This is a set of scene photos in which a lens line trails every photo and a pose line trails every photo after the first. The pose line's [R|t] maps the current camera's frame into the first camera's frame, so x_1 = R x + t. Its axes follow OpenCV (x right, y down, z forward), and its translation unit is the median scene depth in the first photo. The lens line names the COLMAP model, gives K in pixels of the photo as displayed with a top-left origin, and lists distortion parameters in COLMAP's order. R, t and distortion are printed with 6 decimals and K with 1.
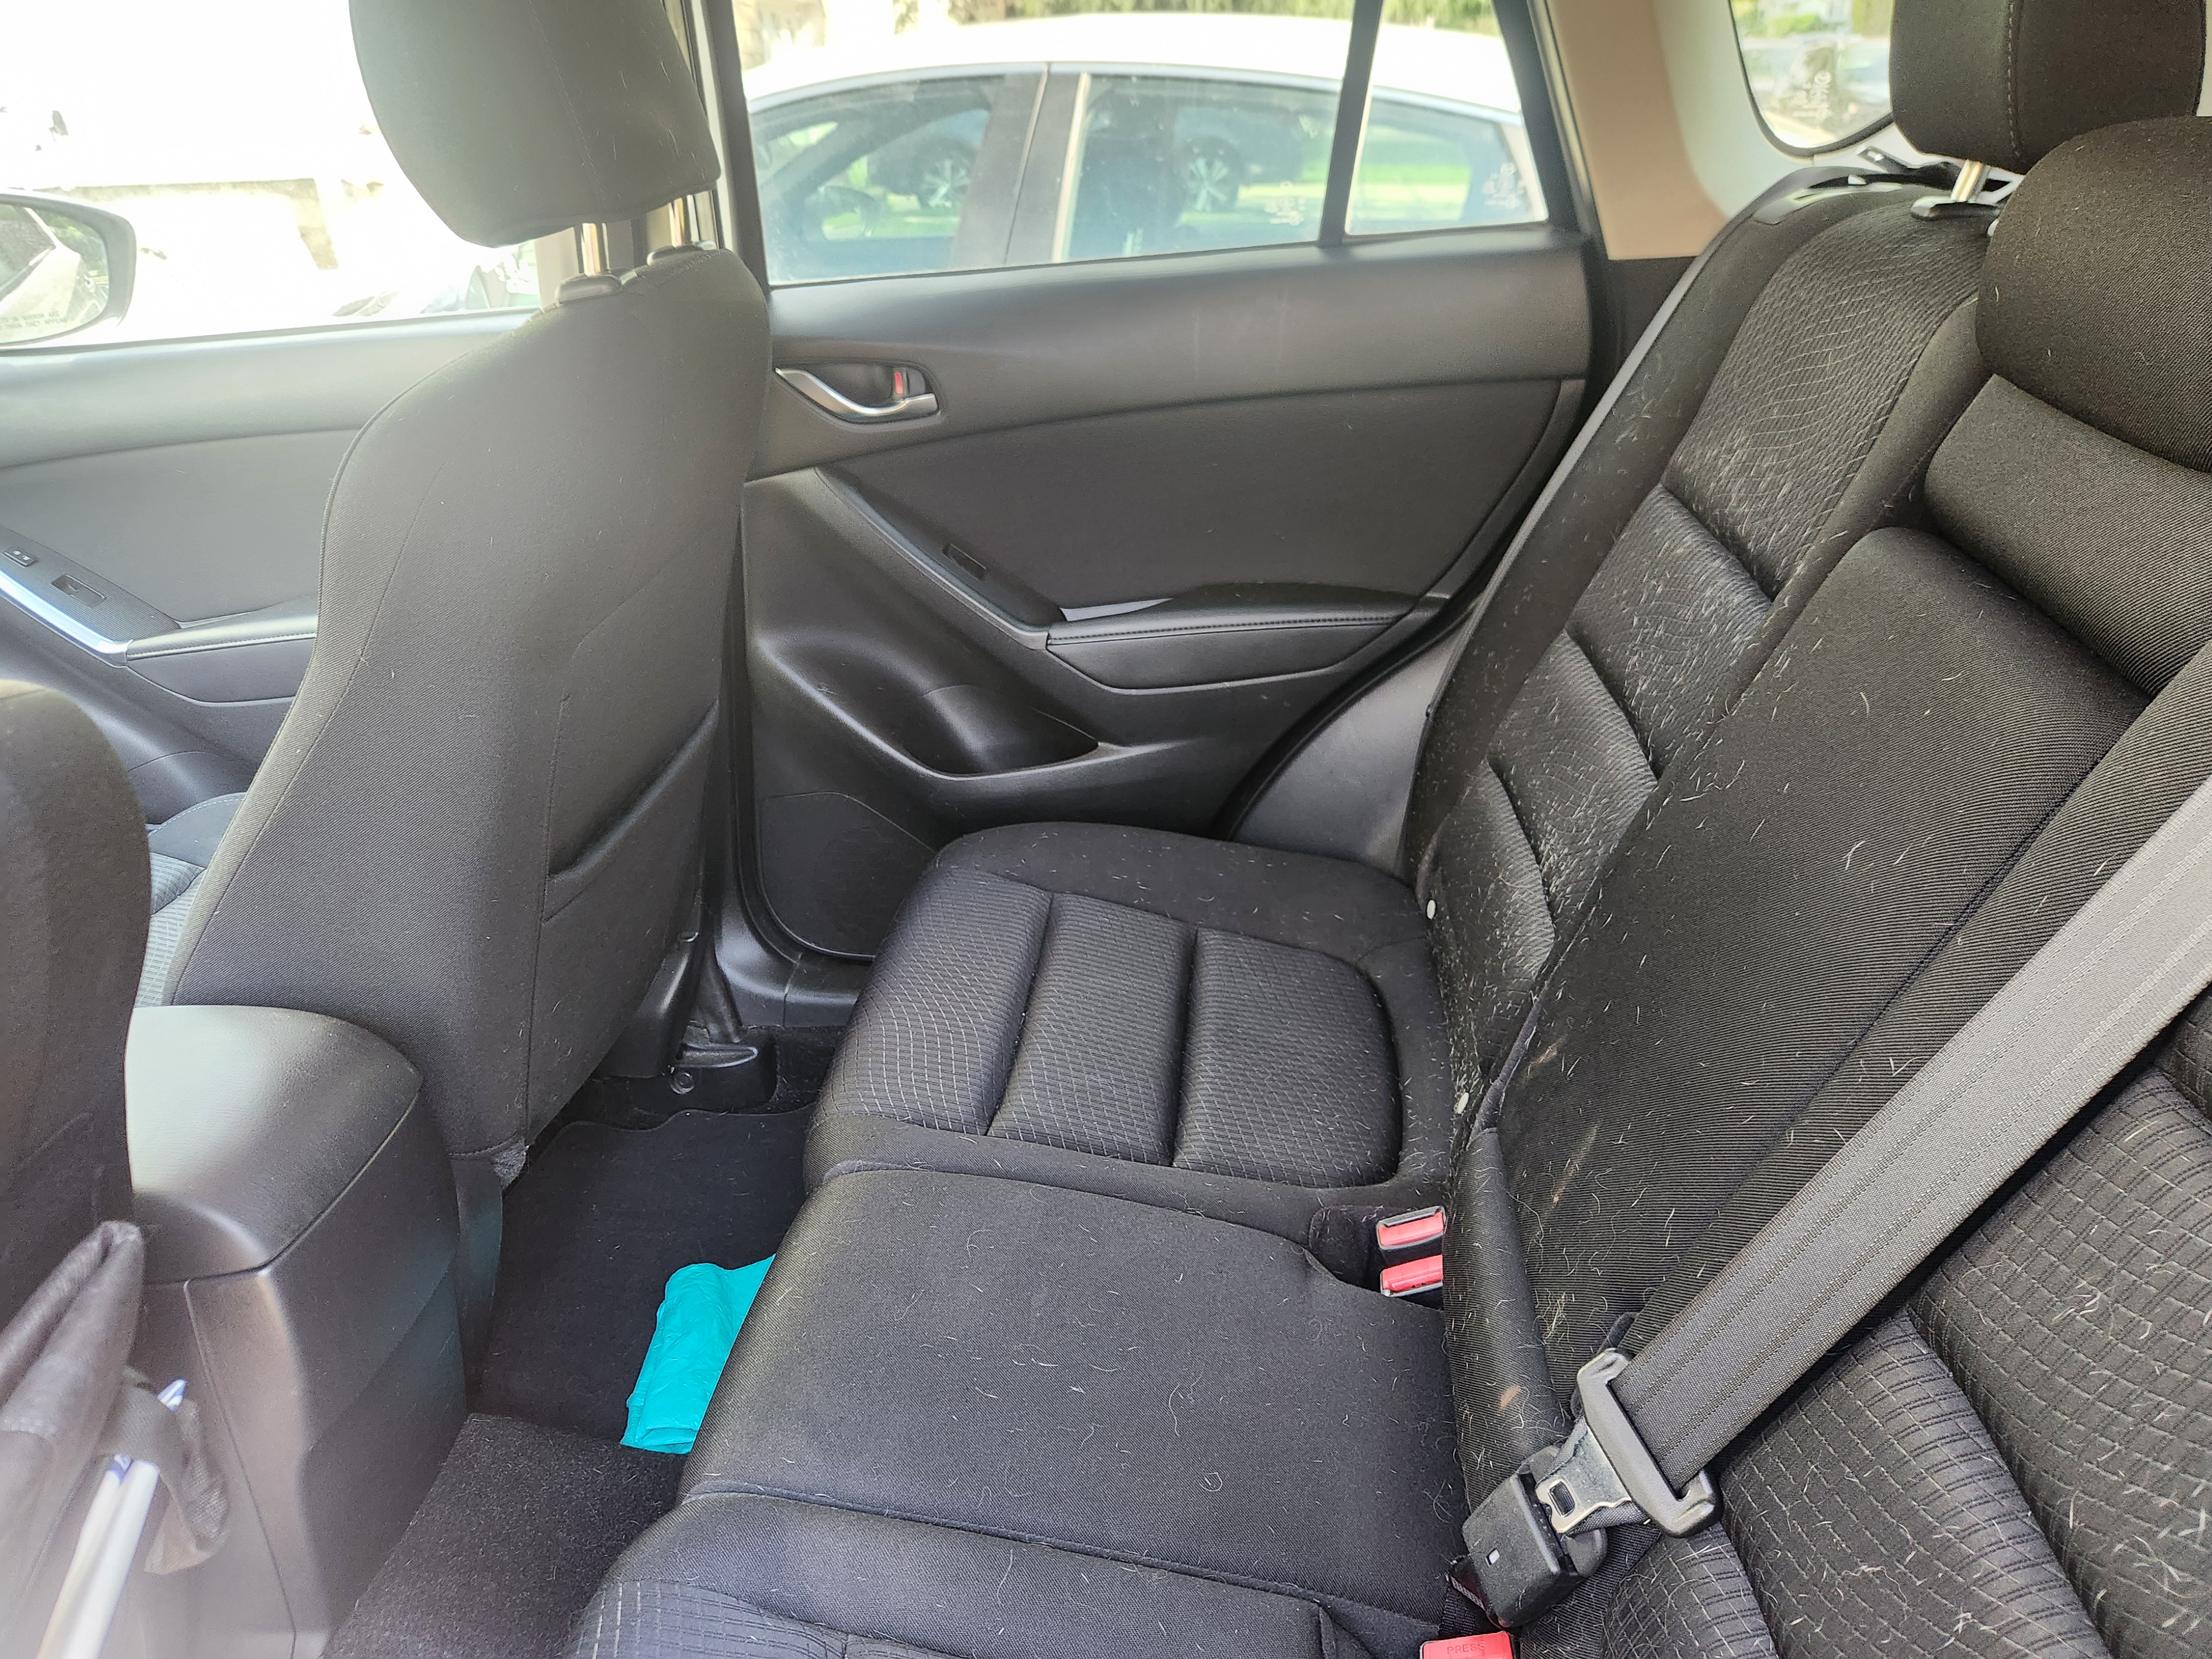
lens RADIAL K [[1465.7, 0, 1101.9], [0, 1465.7, 826.8], [0, 0, 1]] dist [0.024209, -0.034247]
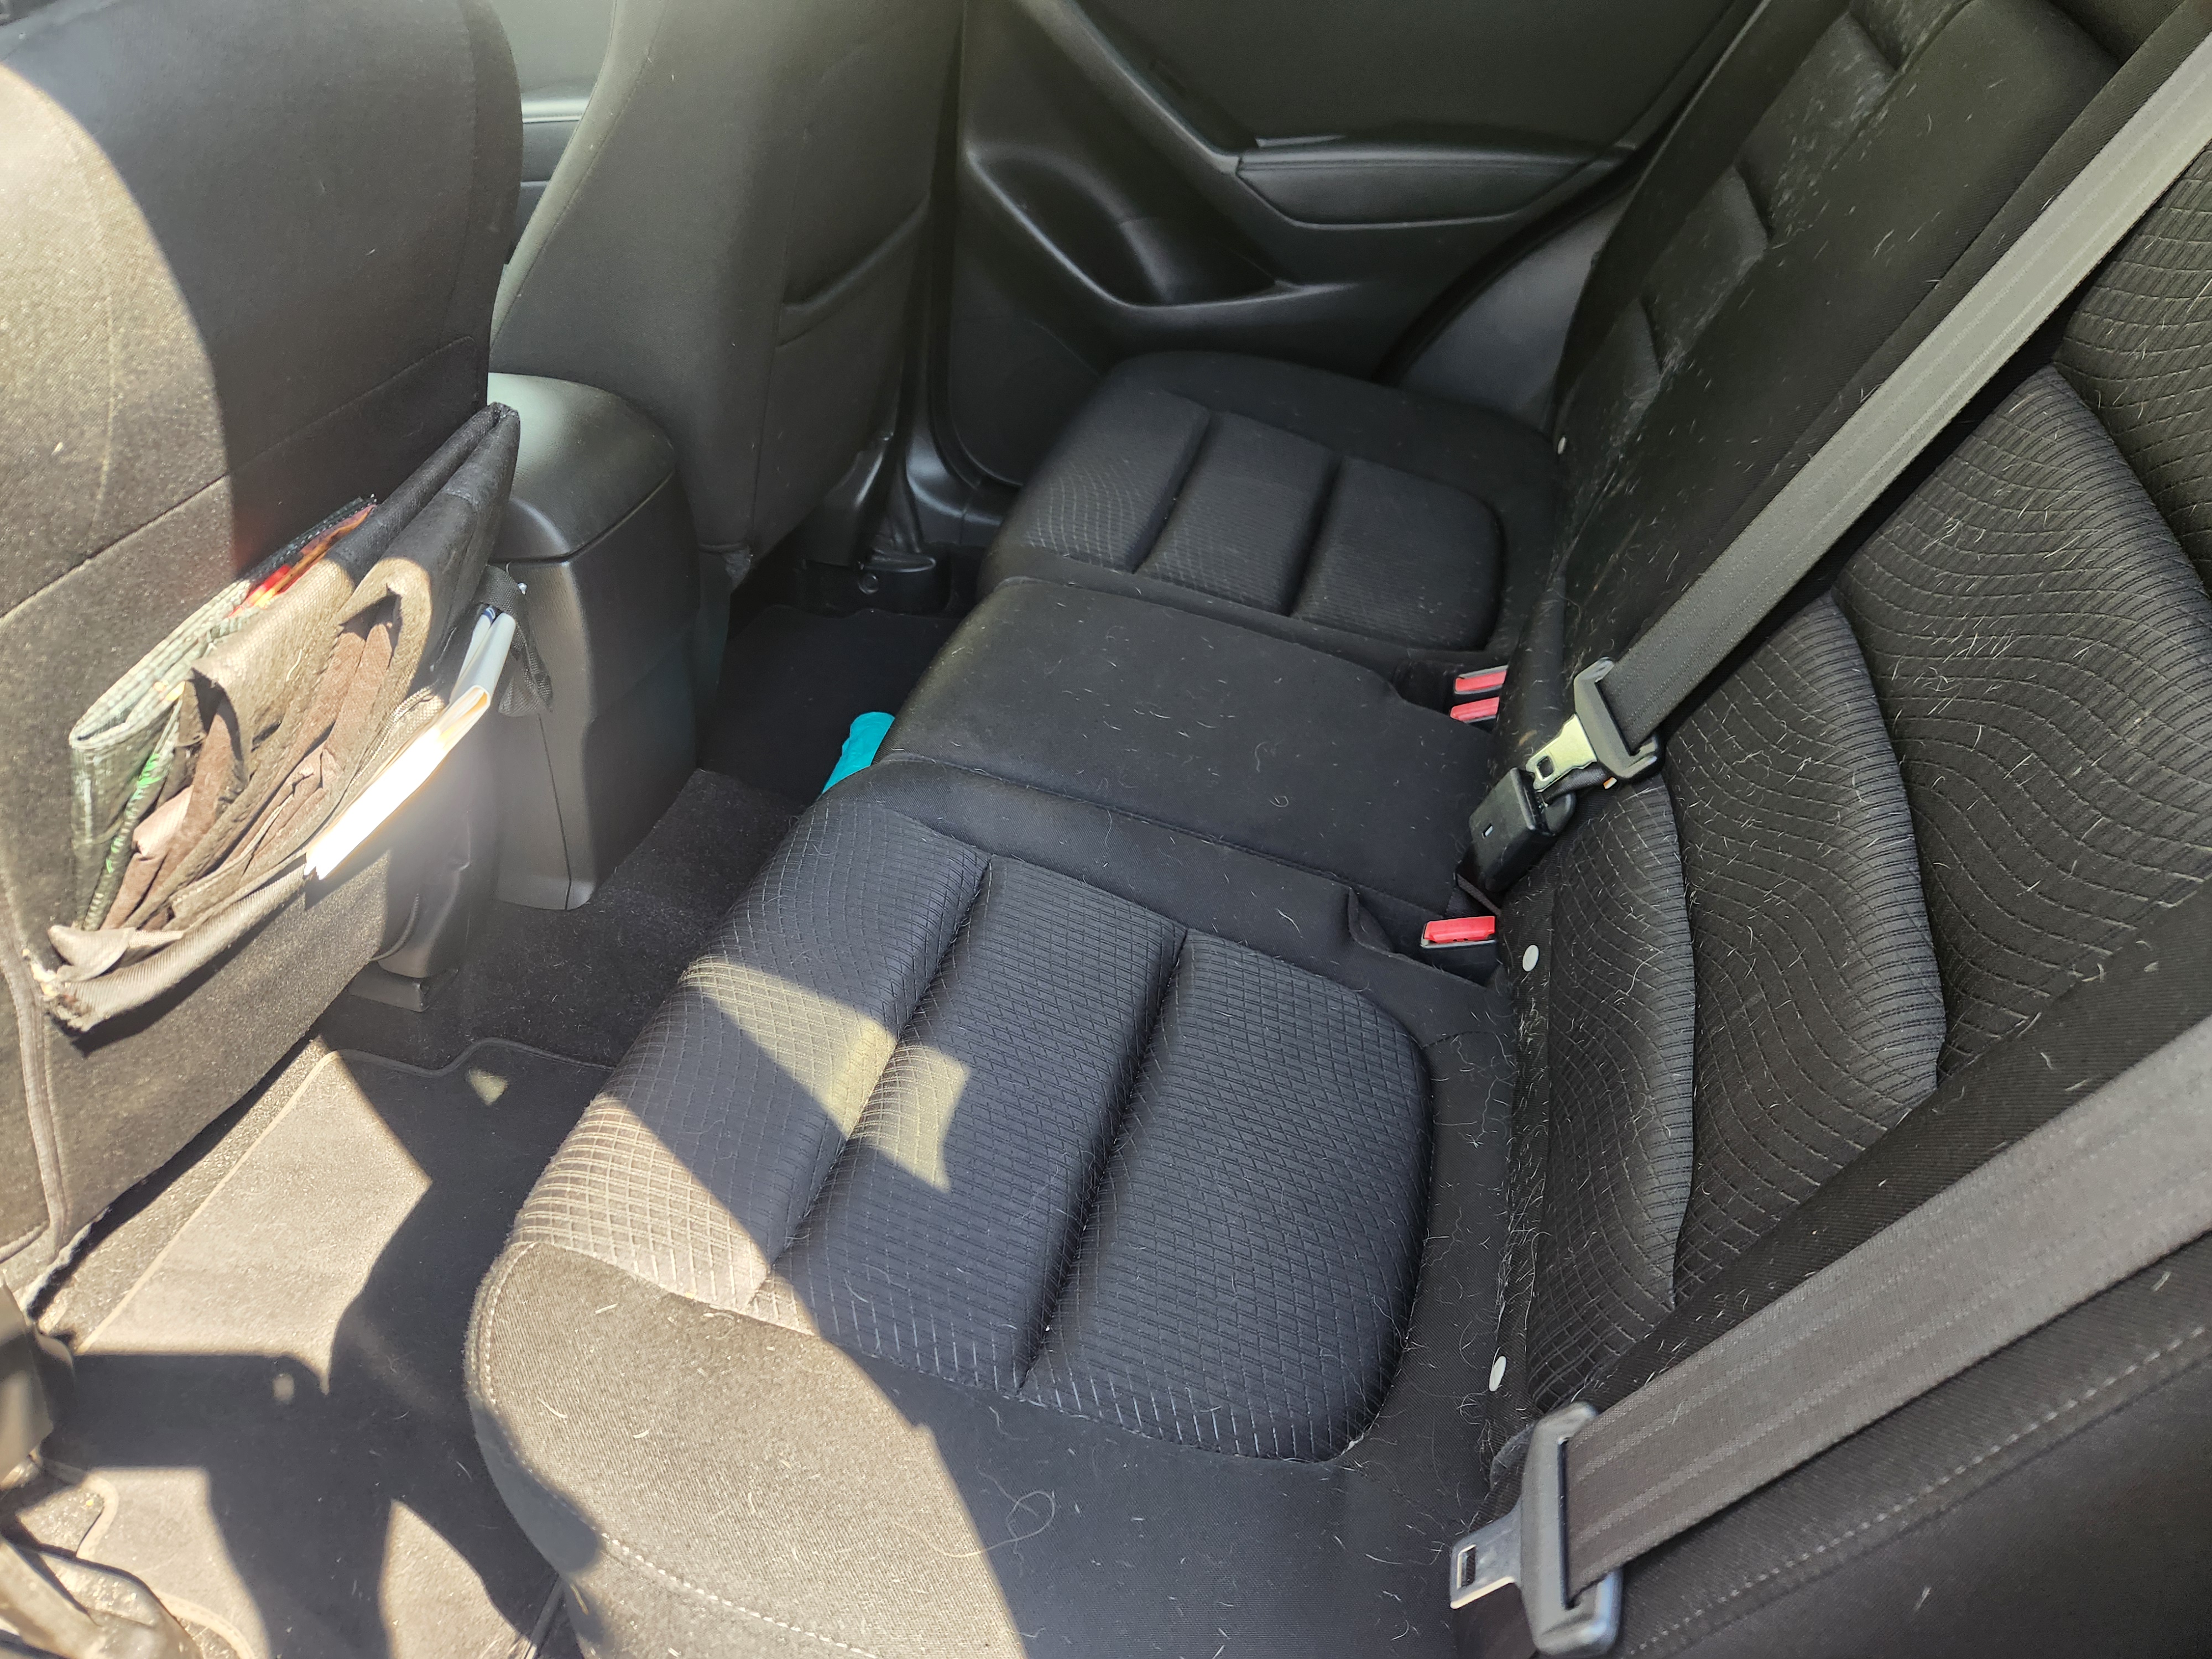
lens RADIAL K [[1465.7, 0, 1095.8], [0, 1465.7, 842.0], [0, 0, 1]] dist [0.024209, -0.034247]
pose [[0.987697, 0.123231, -0.096277, 0.029531], [-0.099171, 0.969606, 0.223671, 0.146262], [0.120914, -0.211371, 0.969898, -0.170673]]
